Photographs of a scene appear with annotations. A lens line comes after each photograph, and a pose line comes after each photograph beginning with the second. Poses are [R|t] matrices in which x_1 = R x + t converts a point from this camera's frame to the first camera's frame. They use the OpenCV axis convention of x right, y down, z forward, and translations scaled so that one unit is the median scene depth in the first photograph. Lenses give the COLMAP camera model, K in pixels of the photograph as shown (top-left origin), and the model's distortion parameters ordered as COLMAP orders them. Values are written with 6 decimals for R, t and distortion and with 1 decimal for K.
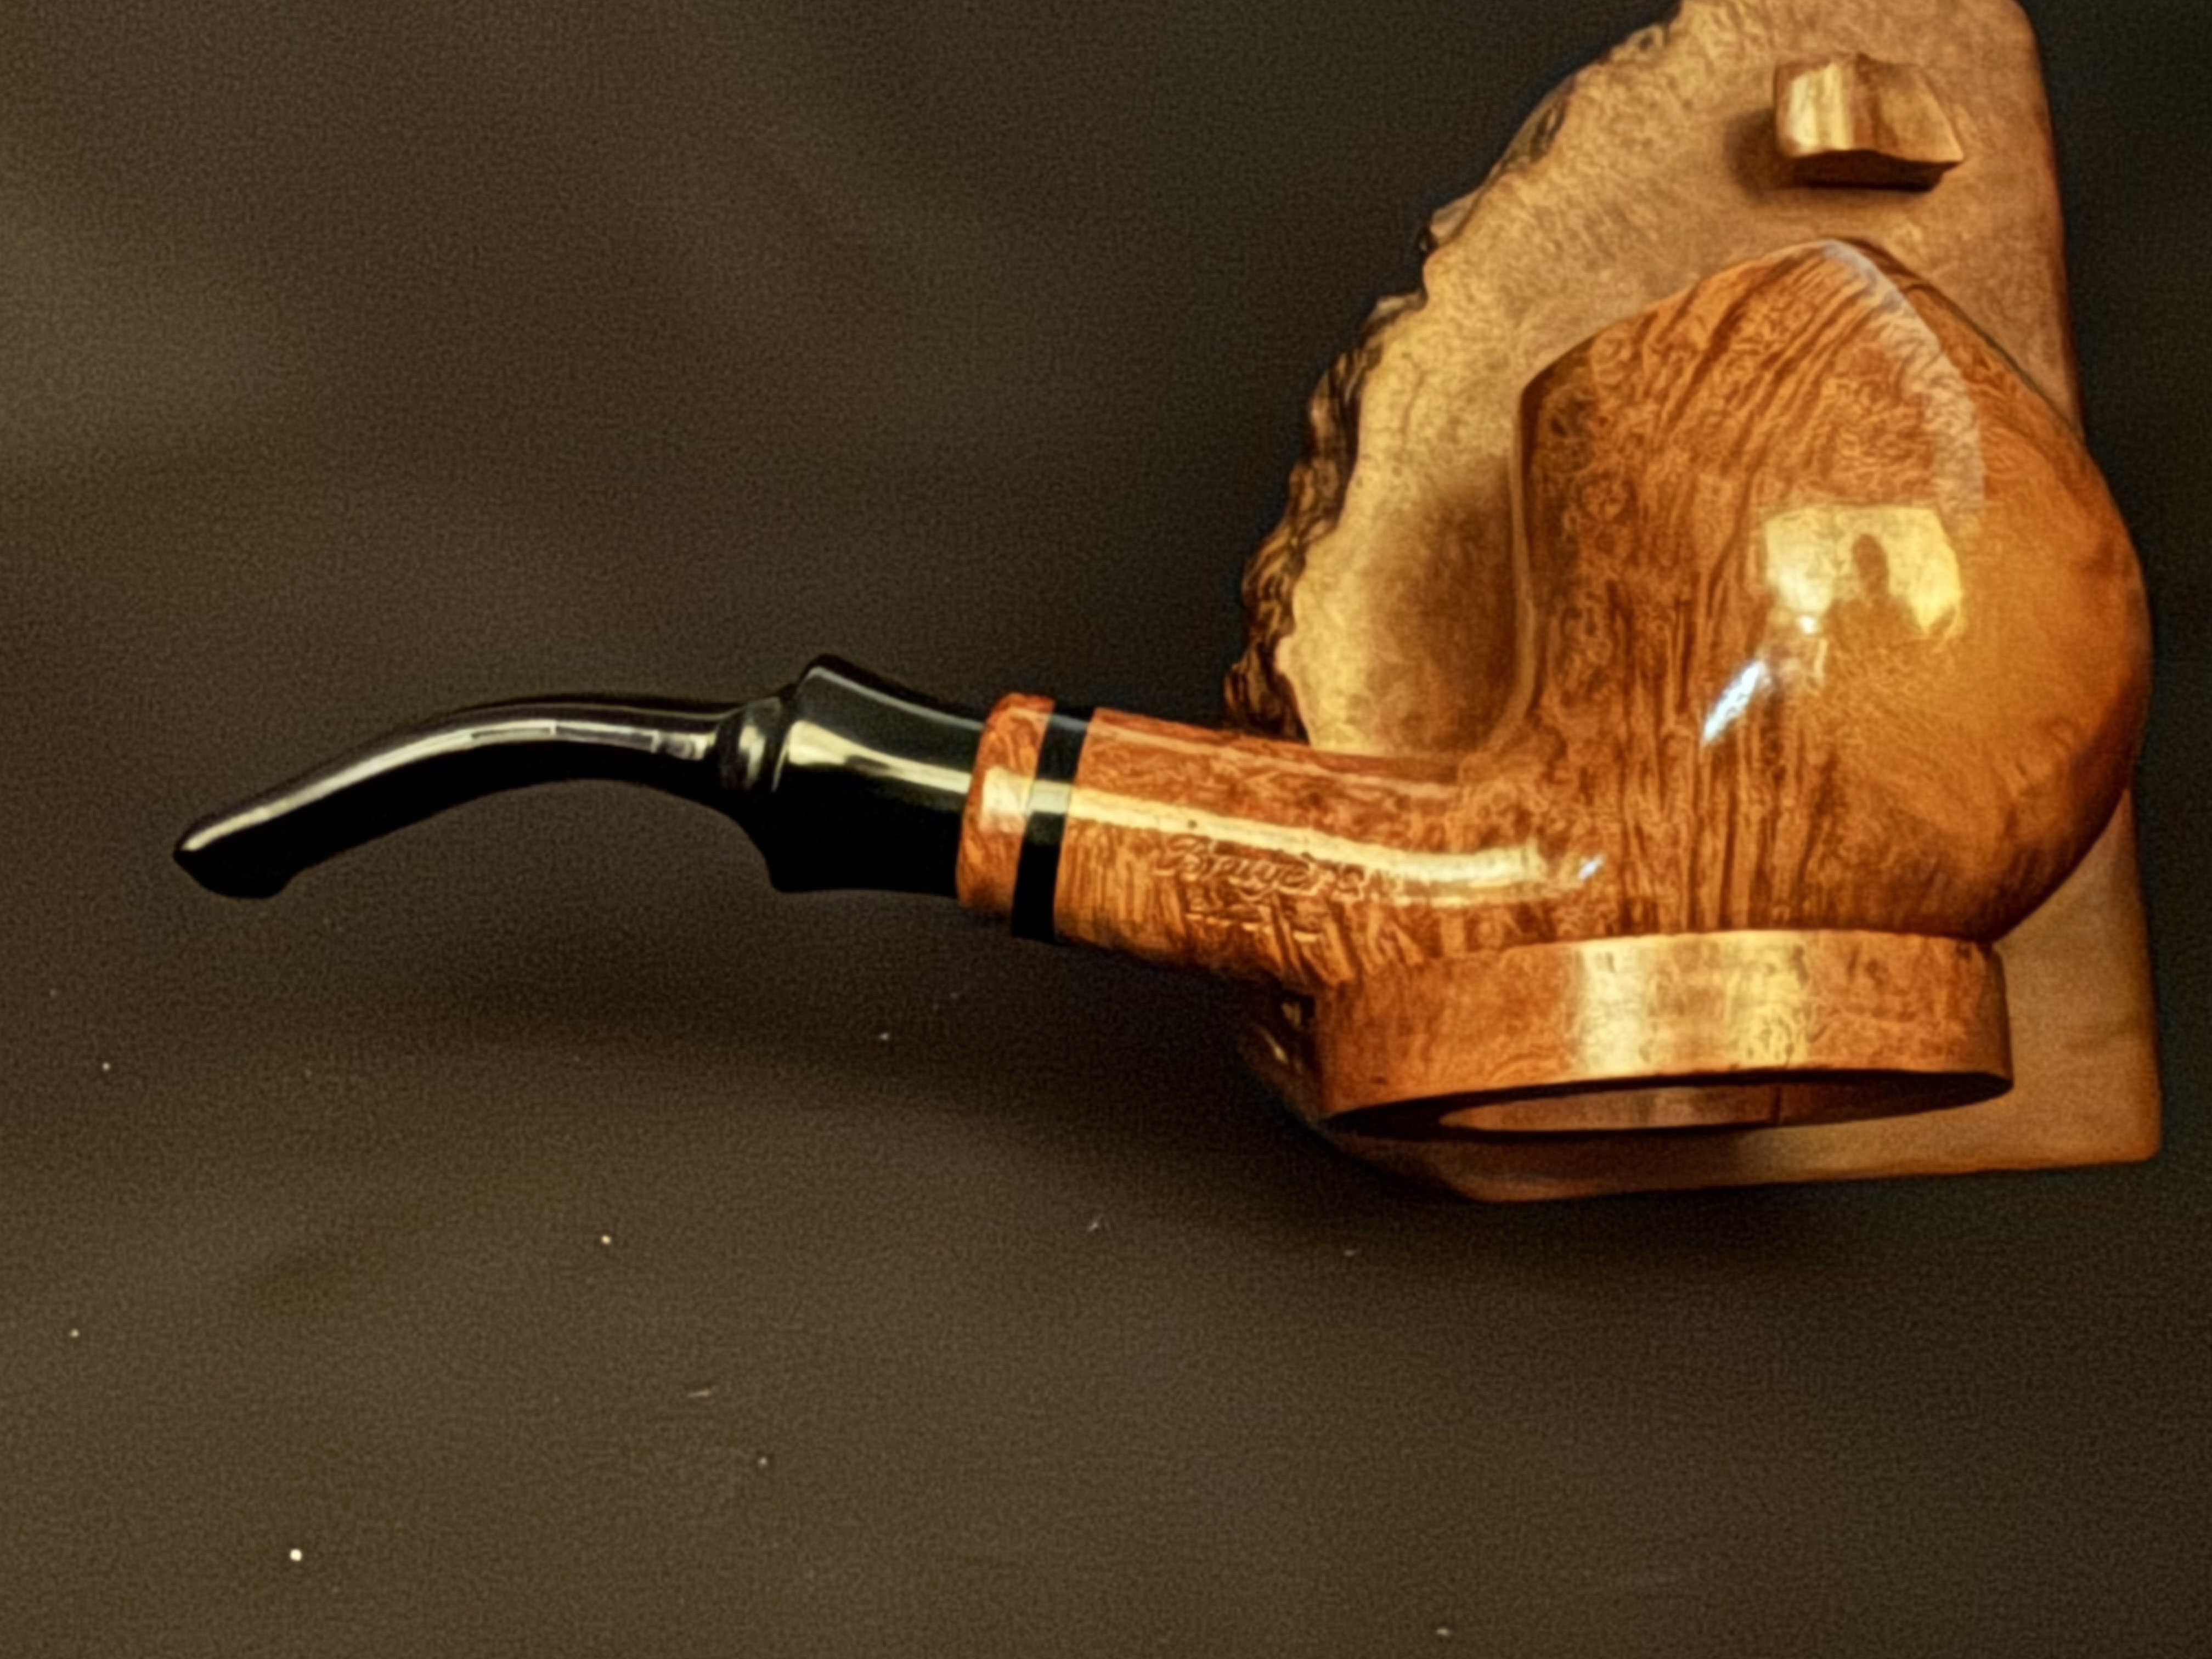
lens RADIAL K [[2866.0, 0, 998.9], [0, 2866.0, 843.3], [0, 0, 1]] dist [0.020095, 0.033150]
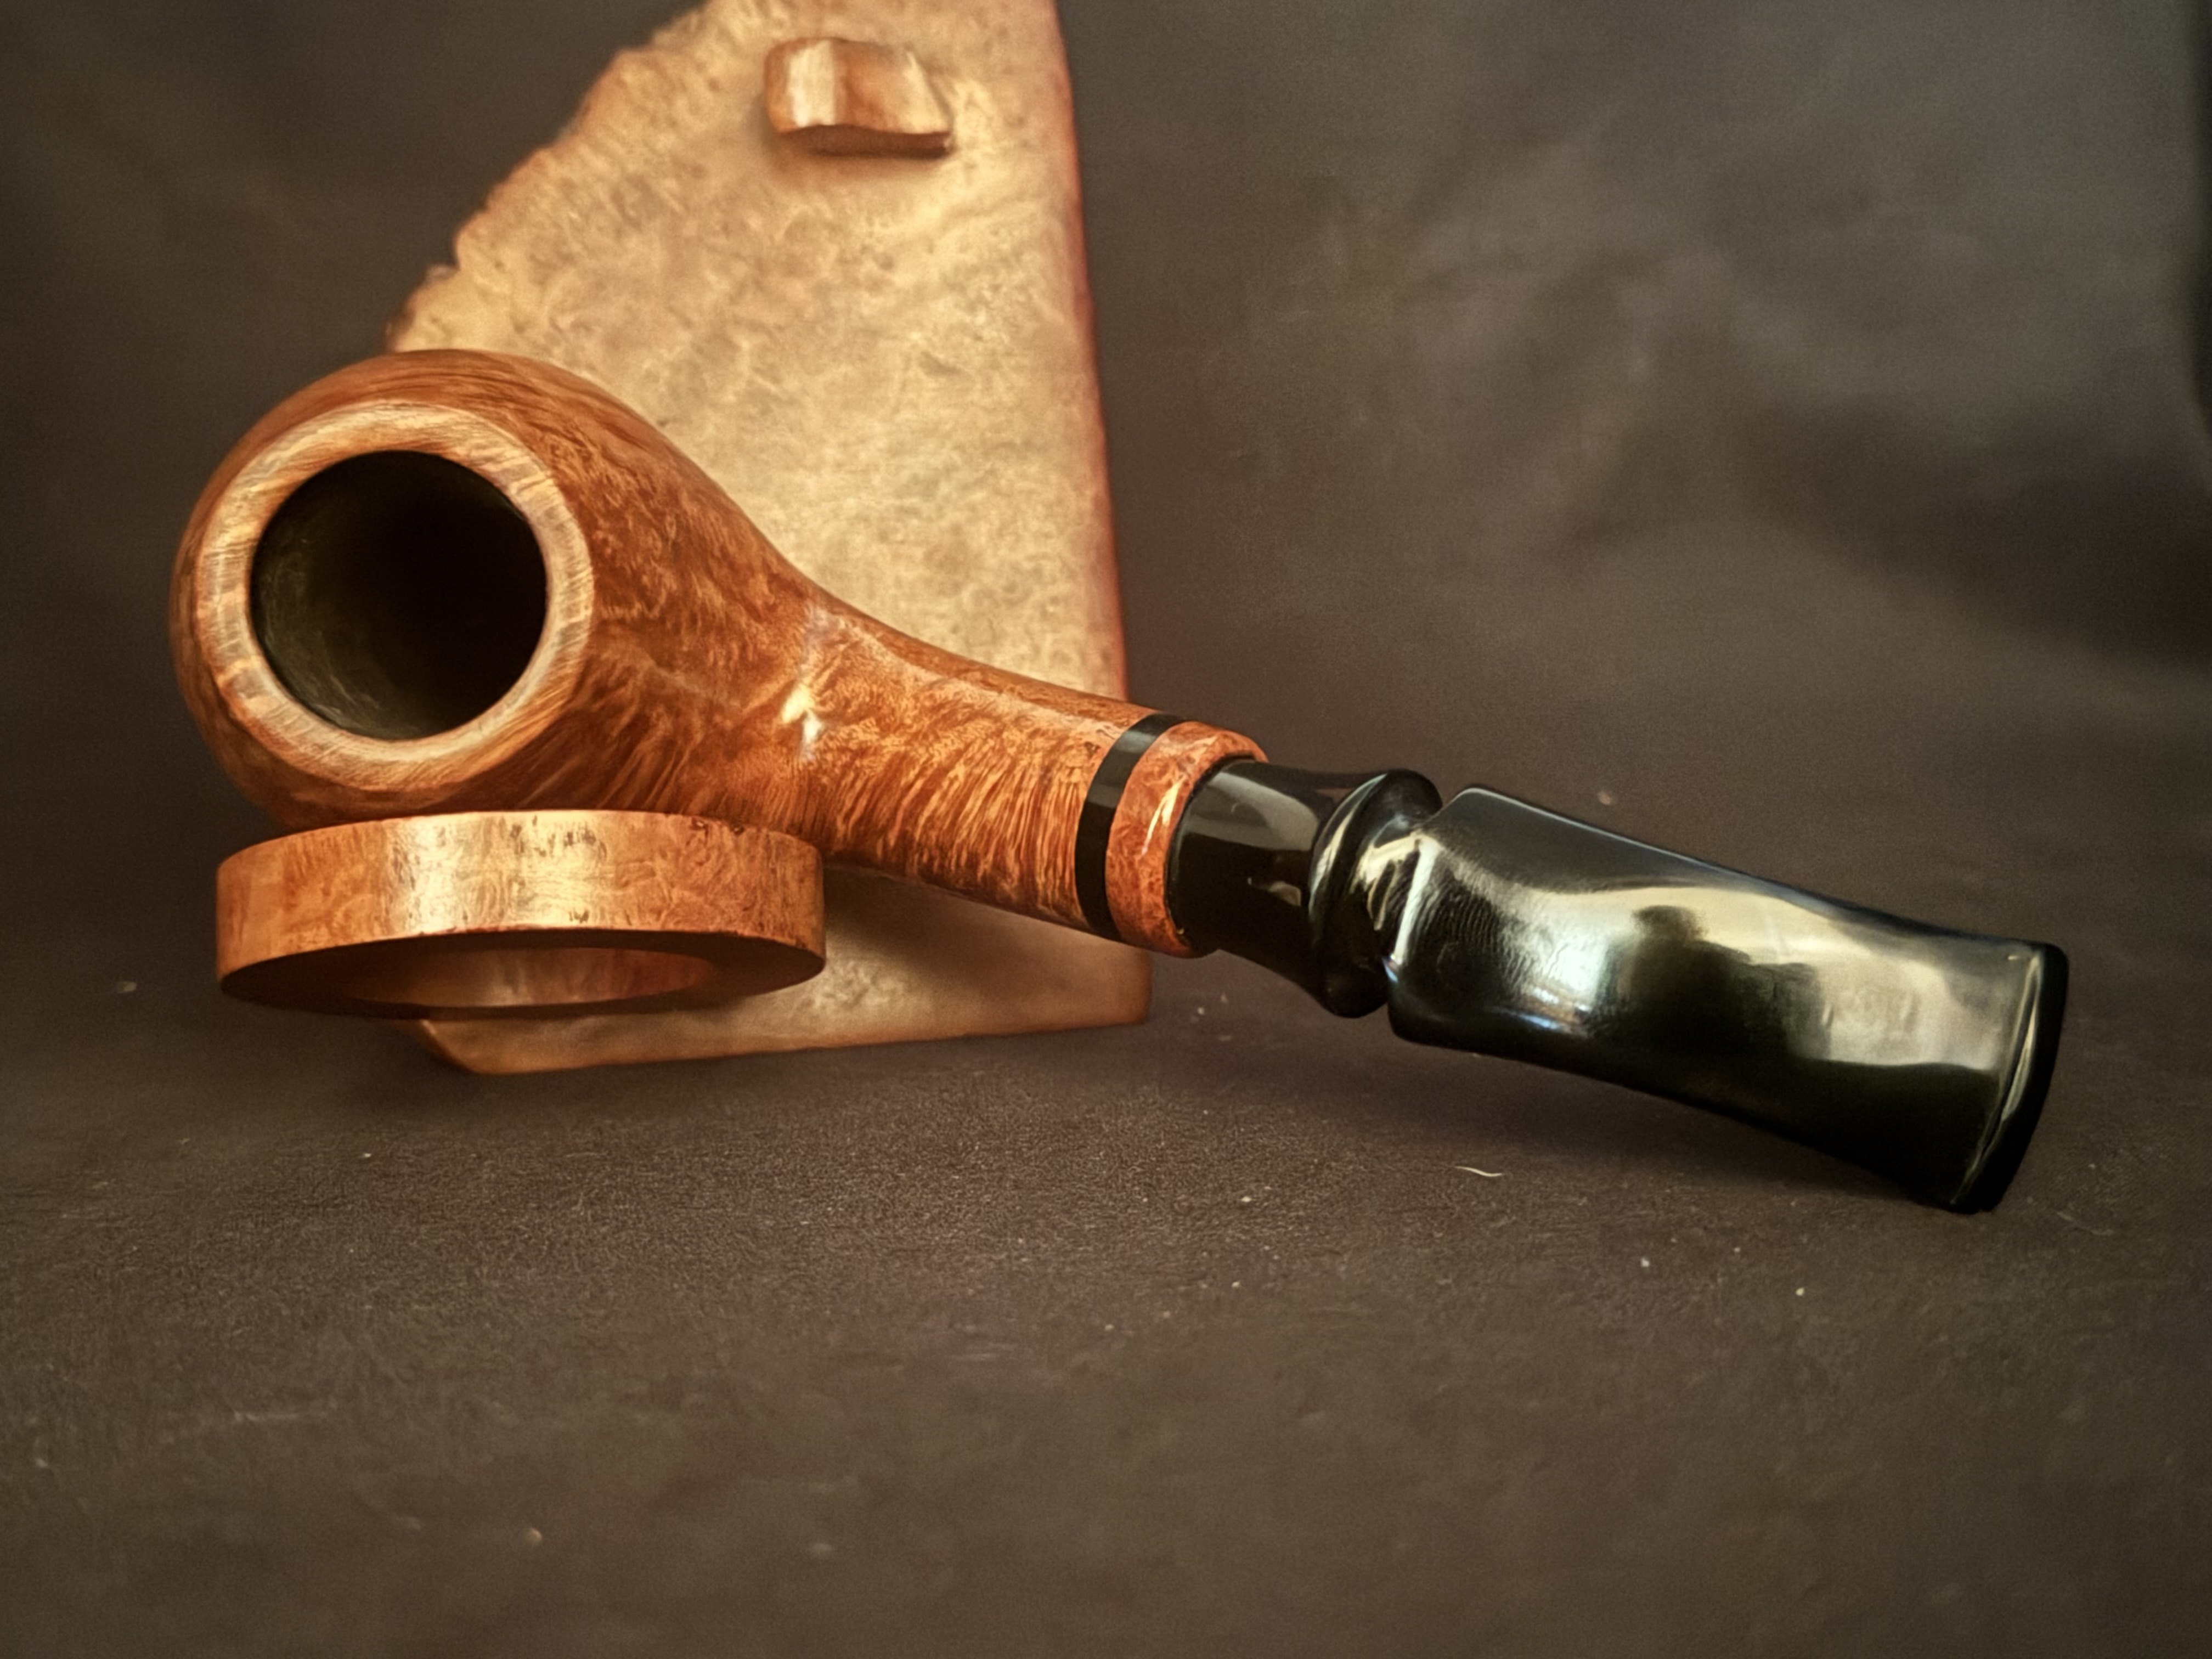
lens RADIAL K [[2926.0, 0, 1106.0], [0, 2926.0, 829.5], [0, 0, 1]] dist [0.143575, 0.009893]
pose [[0.999437, -0.028794, -0.017200, 0.413133], [0.028794, 0.999585, -0.000234, 0.034724], [0.017200, -0.000261, 0.999852, -0.139056]]
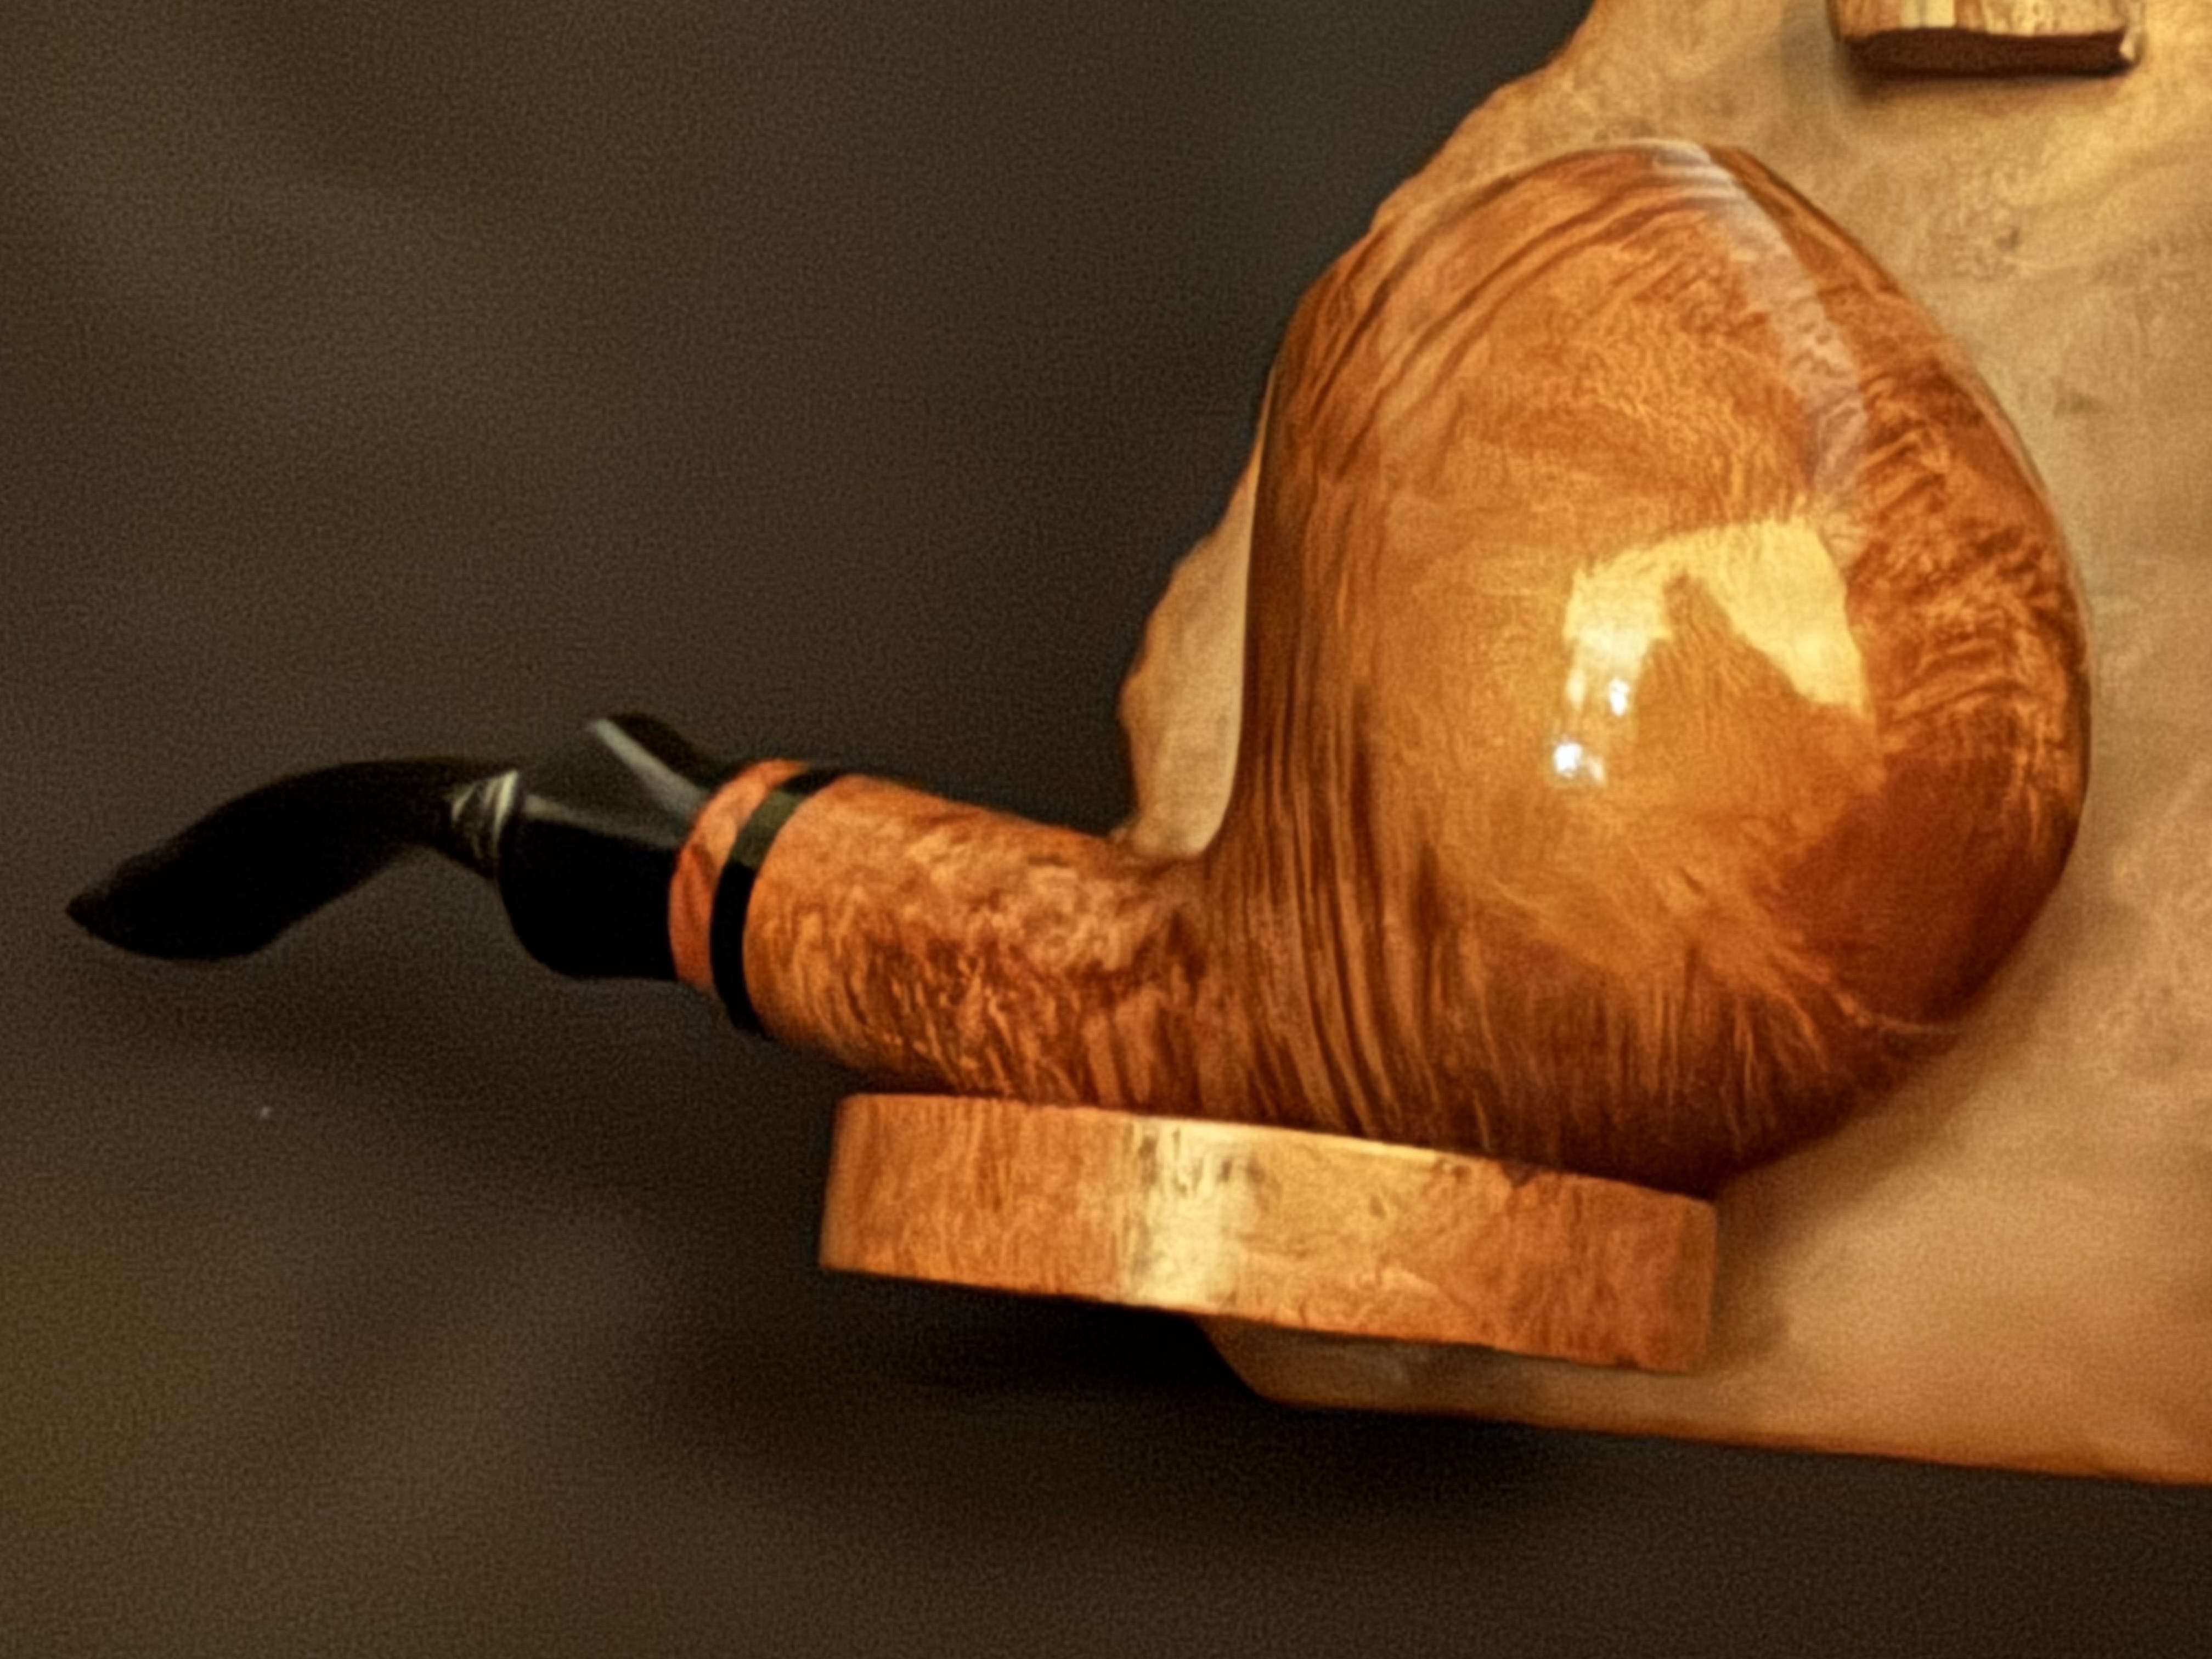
lens RADIAL K [[2866.0, 0, 998.9], [0, 2866.0, 843.3], [0, 0, 1]] dist [0.020095, 0.033150]
pose [[0.863582, 0.071924, -0.499052, 0.467967], [-0.063823, 0.997405, 0.033305, -0.047319], [0.500152, 0.003090, 0.865932, 0.263861]]
